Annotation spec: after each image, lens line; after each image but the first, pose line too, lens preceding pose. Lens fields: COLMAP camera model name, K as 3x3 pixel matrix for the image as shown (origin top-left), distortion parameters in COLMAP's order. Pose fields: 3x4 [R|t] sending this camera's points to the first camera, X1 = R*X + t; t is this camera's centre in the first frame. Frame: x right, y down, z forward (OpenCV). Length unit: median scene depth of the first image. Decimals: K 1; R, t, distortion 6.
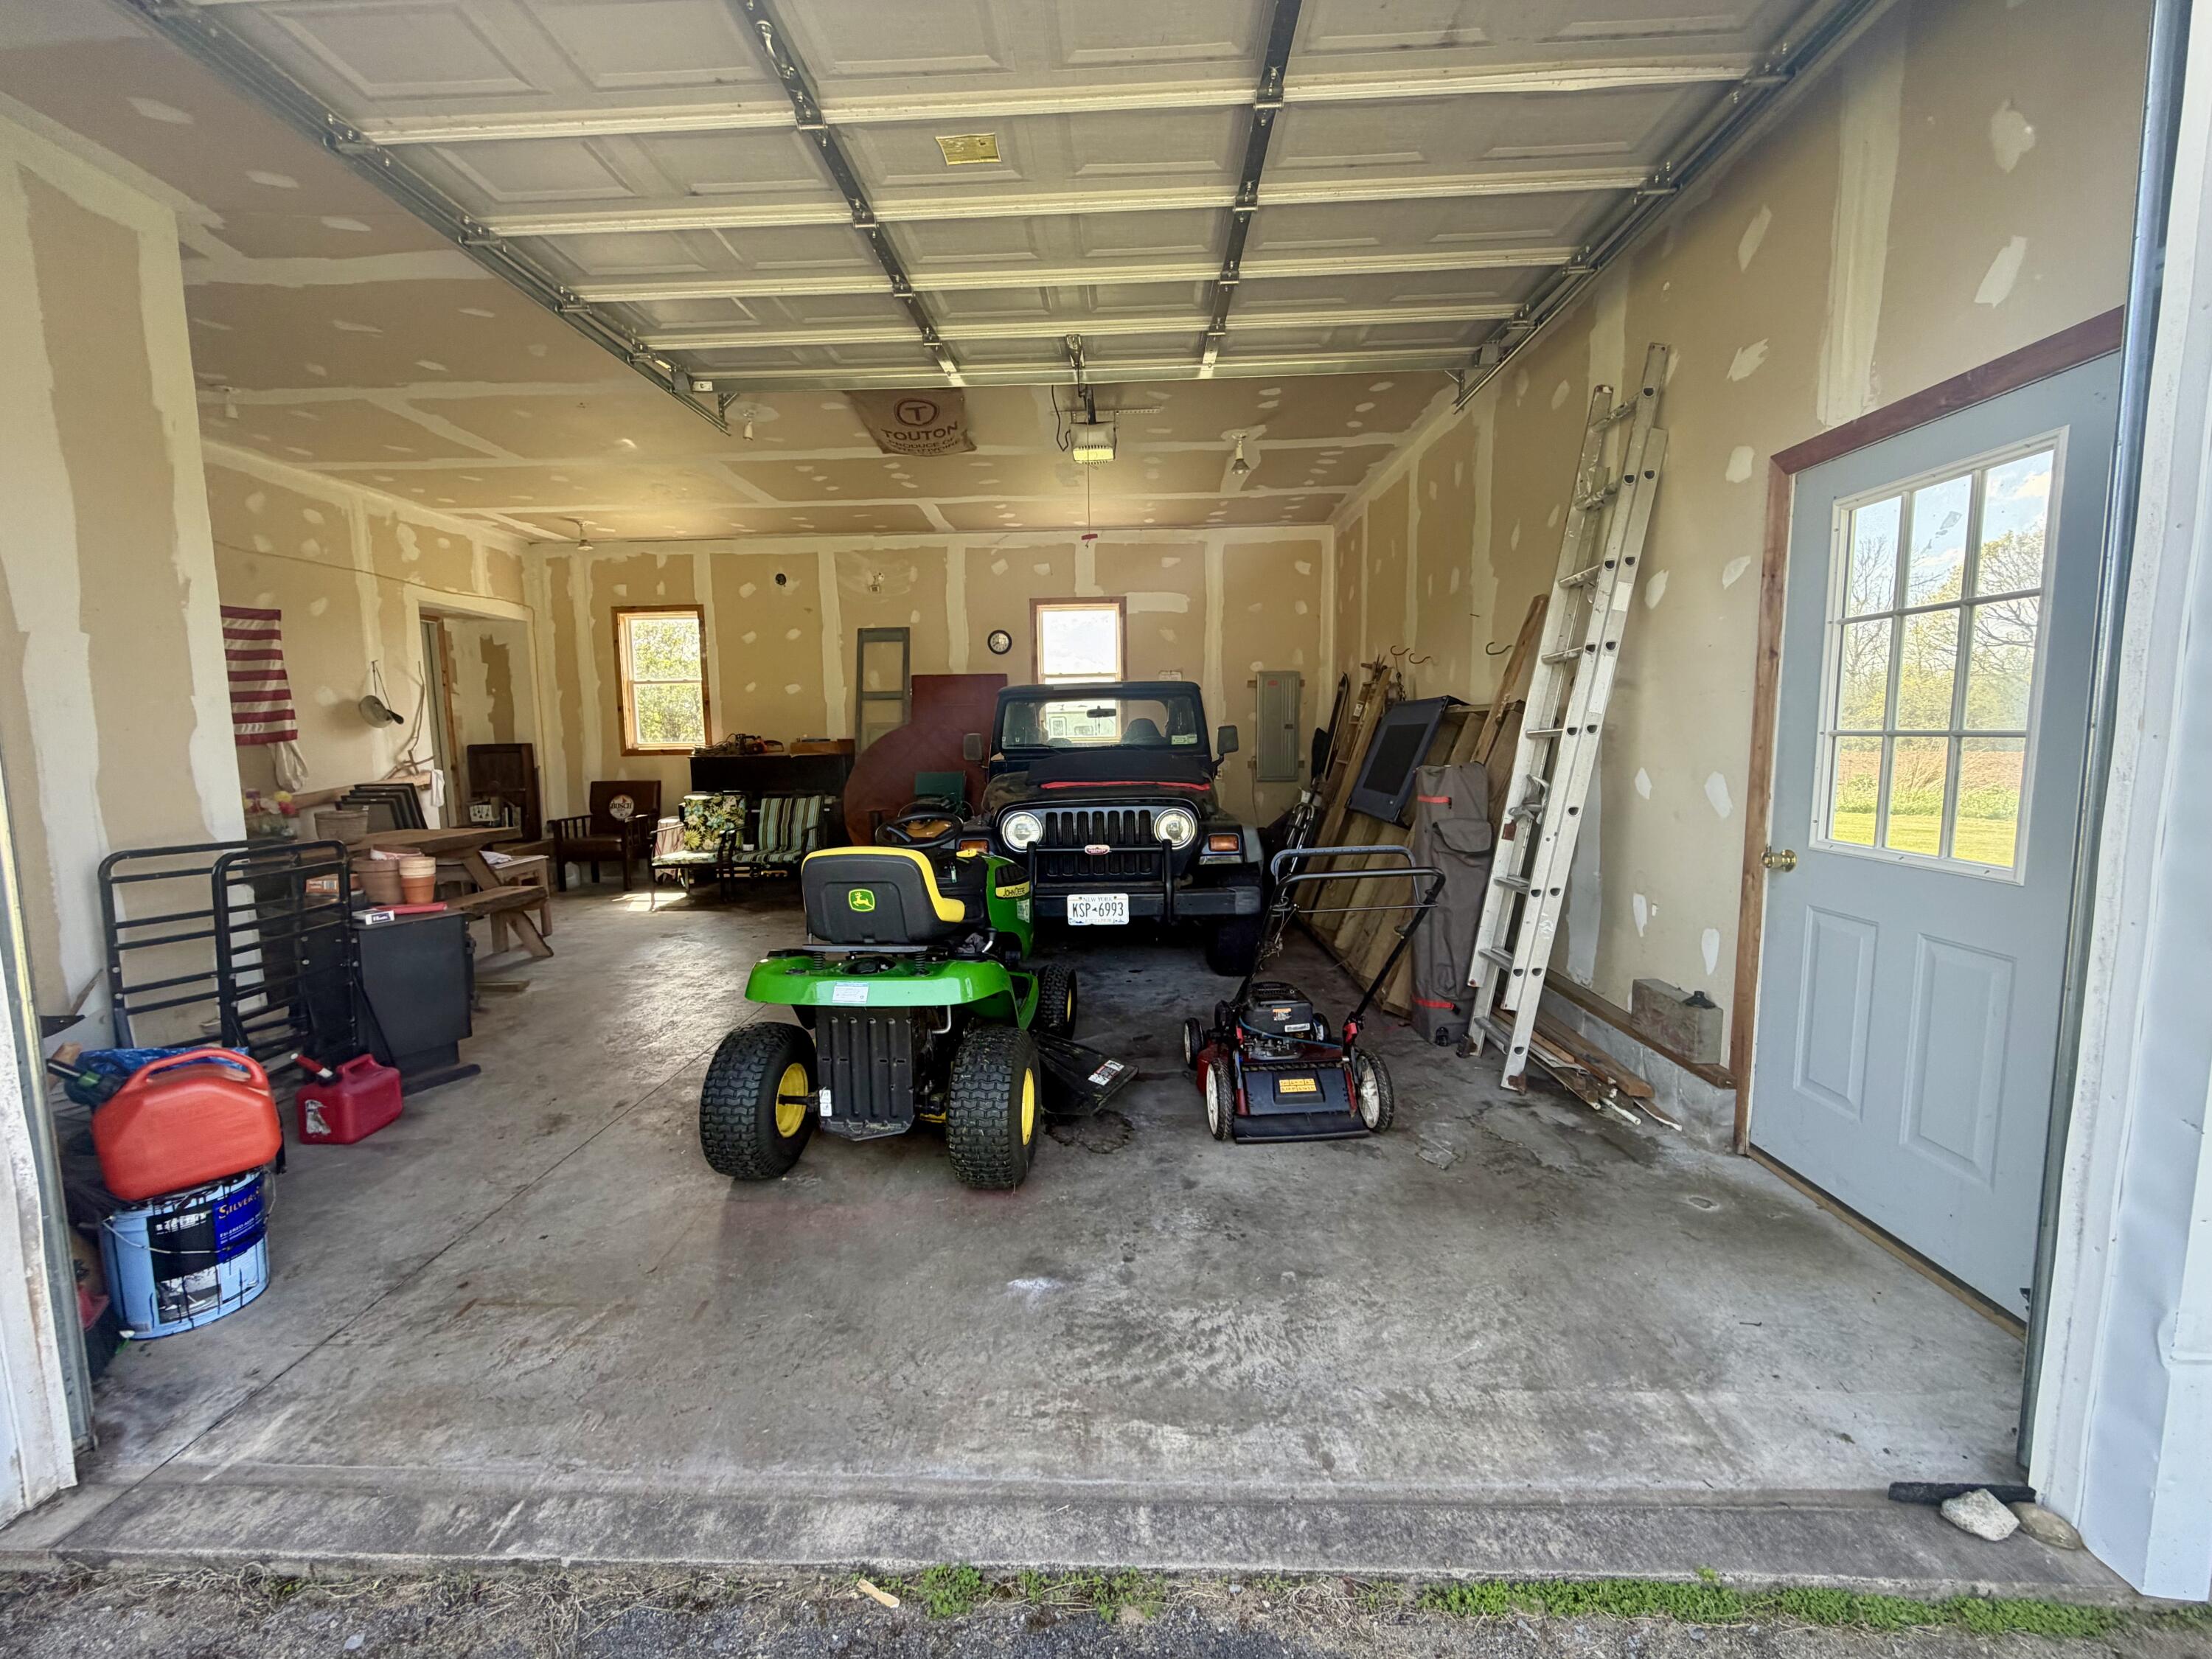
lens RADIAL K [[884.9, 0, 1101.3], [0, 884.9, 824.2], [0, 0, 1]] dist [0.005712, 0.000085]
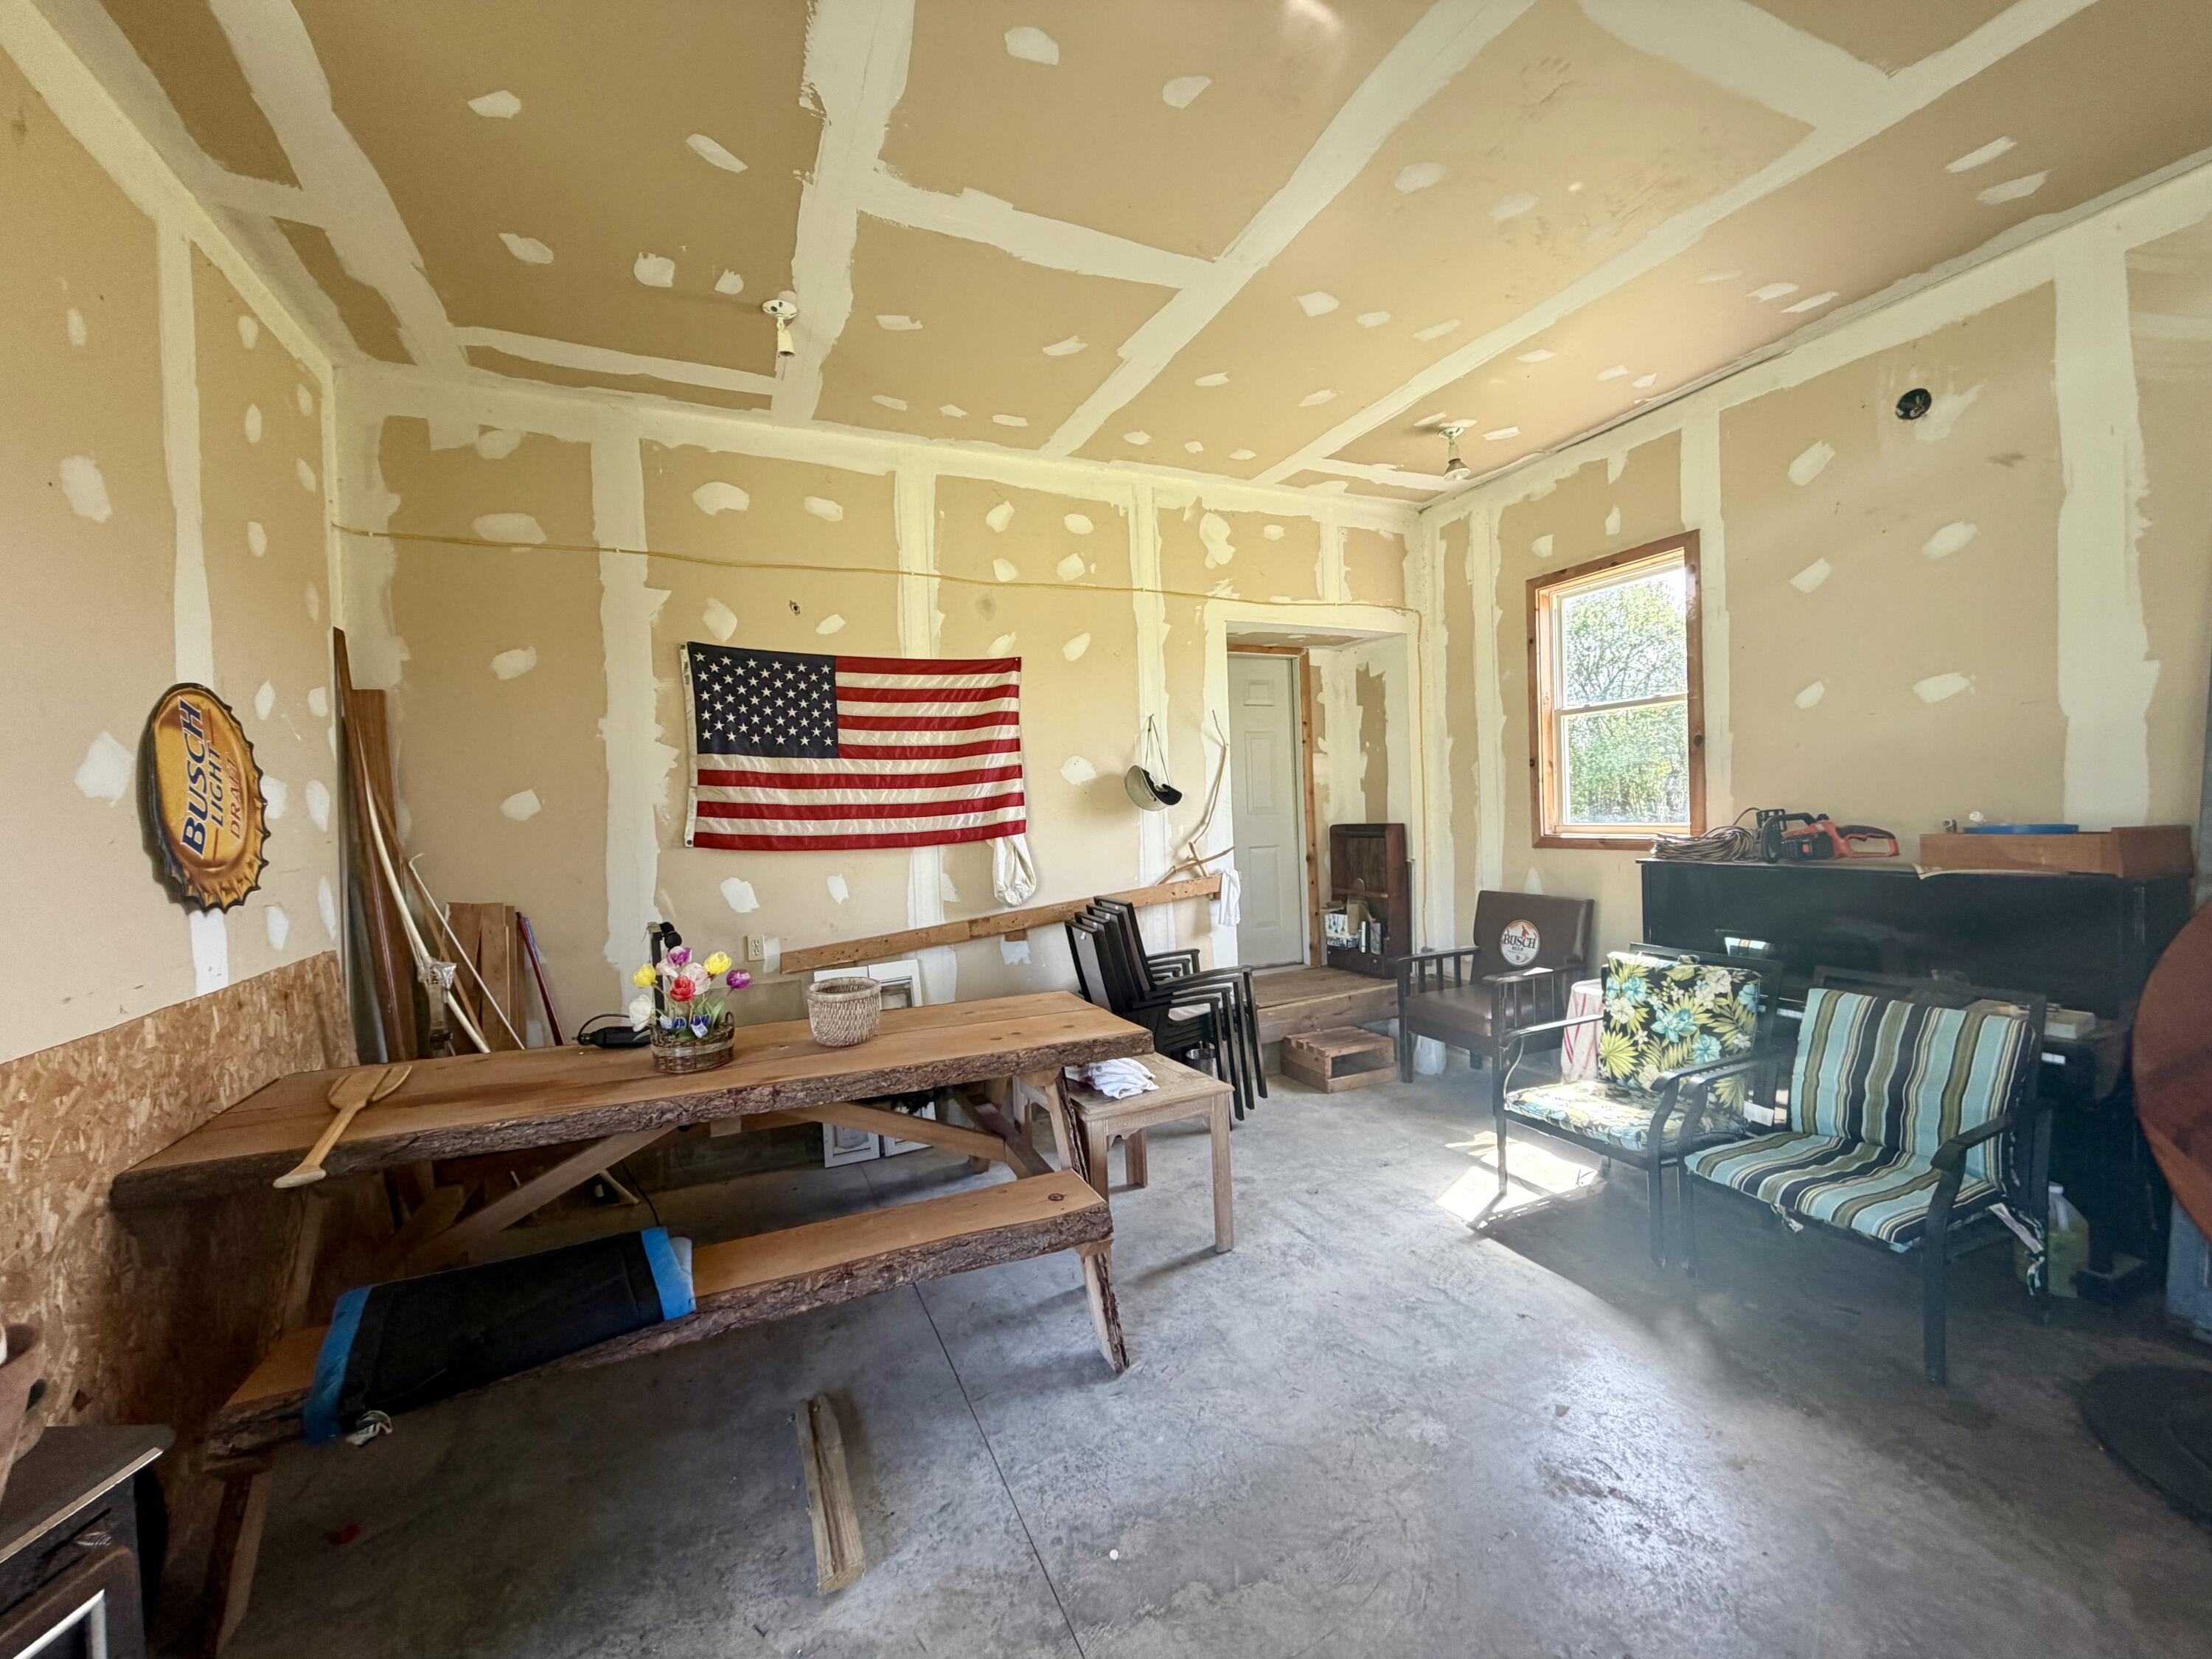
lens RADIAL K [[884.9, 0, 1101.0], [0, 884.9, 824.5], [0, 0, 1]] dist [0.005712, 0.000085]
pose [[0.436116, 0.017569, -0.899719, -0.171161], [-0.062540, 0.997984, -0.010826, -0.072120], [0.897715, 0.060990, 0.436335, 0.543568]]
